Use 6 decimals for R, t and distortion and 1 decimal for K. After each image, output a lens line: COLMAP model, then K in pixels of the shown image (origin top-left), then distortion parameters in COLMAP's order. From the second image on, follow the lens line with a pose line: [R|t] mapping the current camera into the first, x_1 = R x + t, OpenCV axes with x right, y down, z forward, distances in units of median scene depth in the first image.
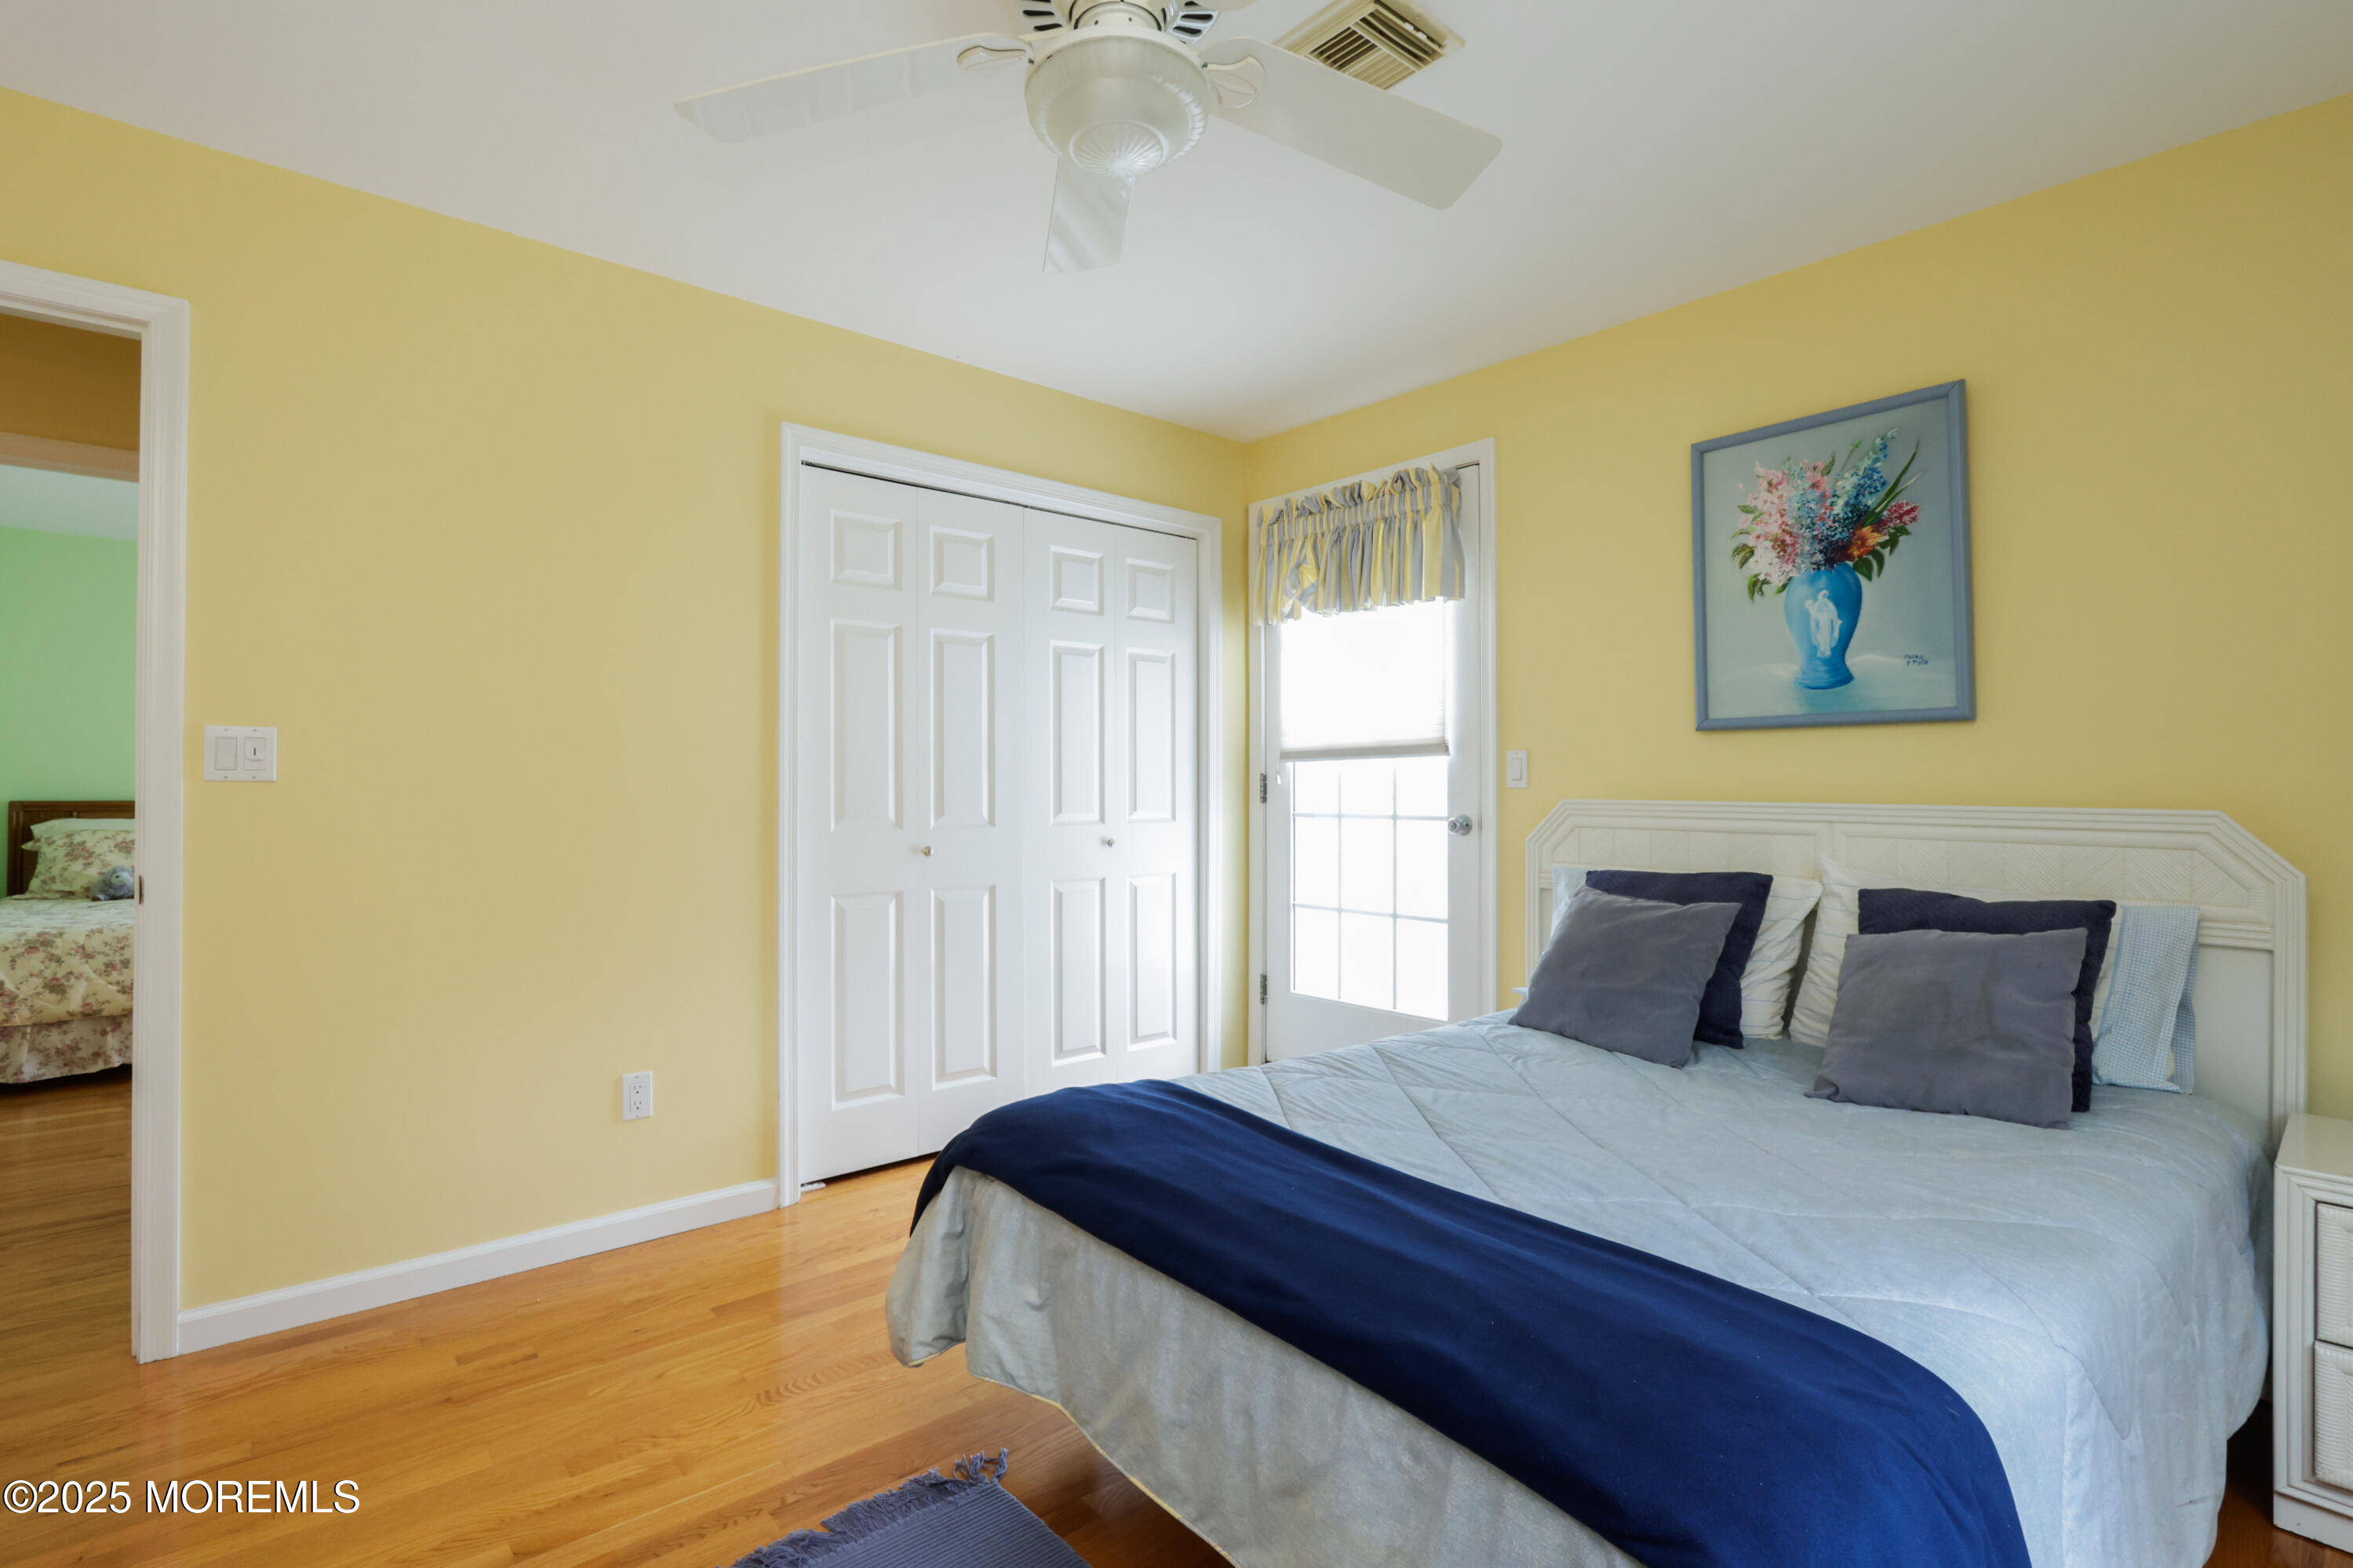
lens RADIAL K [[1082.8, 0, 1170.2], [0, 1082.8, 767.4], [0, 0, 1]] dist [-0.021798, -0.000102]
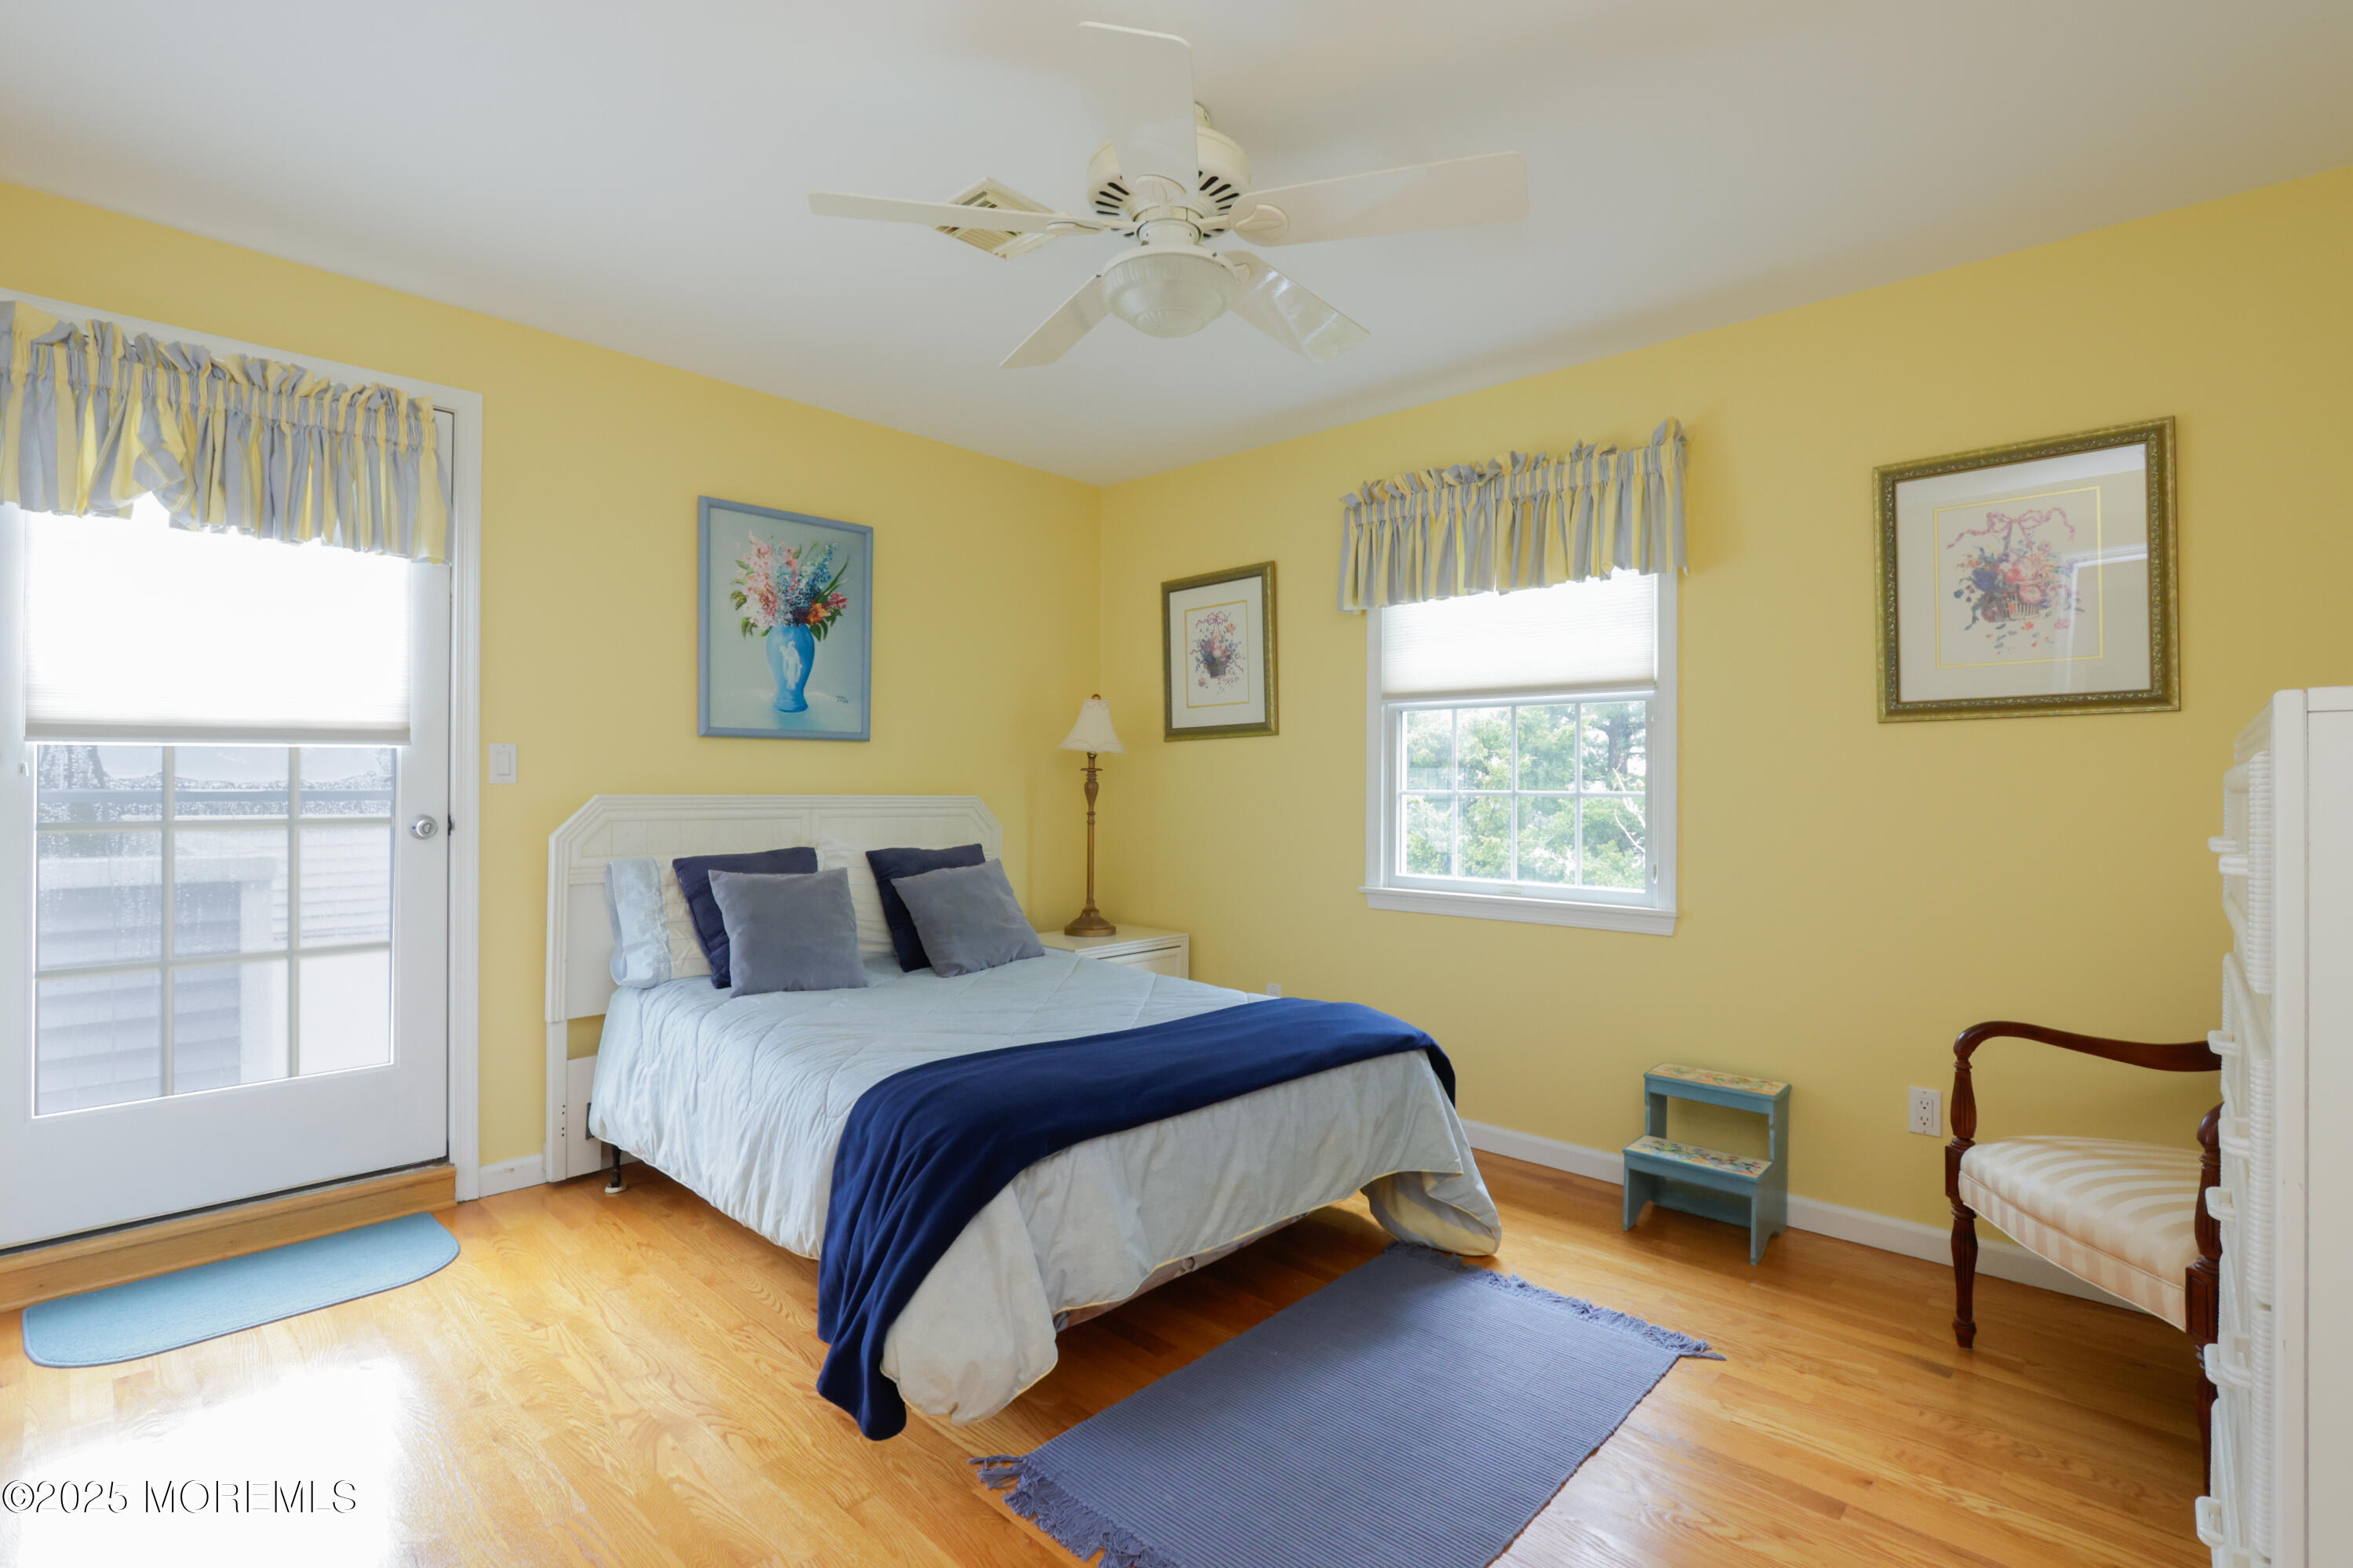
lens RADIAL K [[1082.8, 0, 1170.2], [0, 1082.8, 767.4], [0, 0, 1]] dist [-0.021798, -0.000102]
pose [[-0.111487, 0.001091, 0.993765, -0.824598], [-0.028703, 0.999579, -0.004318, -0.009796], [-0.993351, -0.029006, -0.111409, 0.660717]]
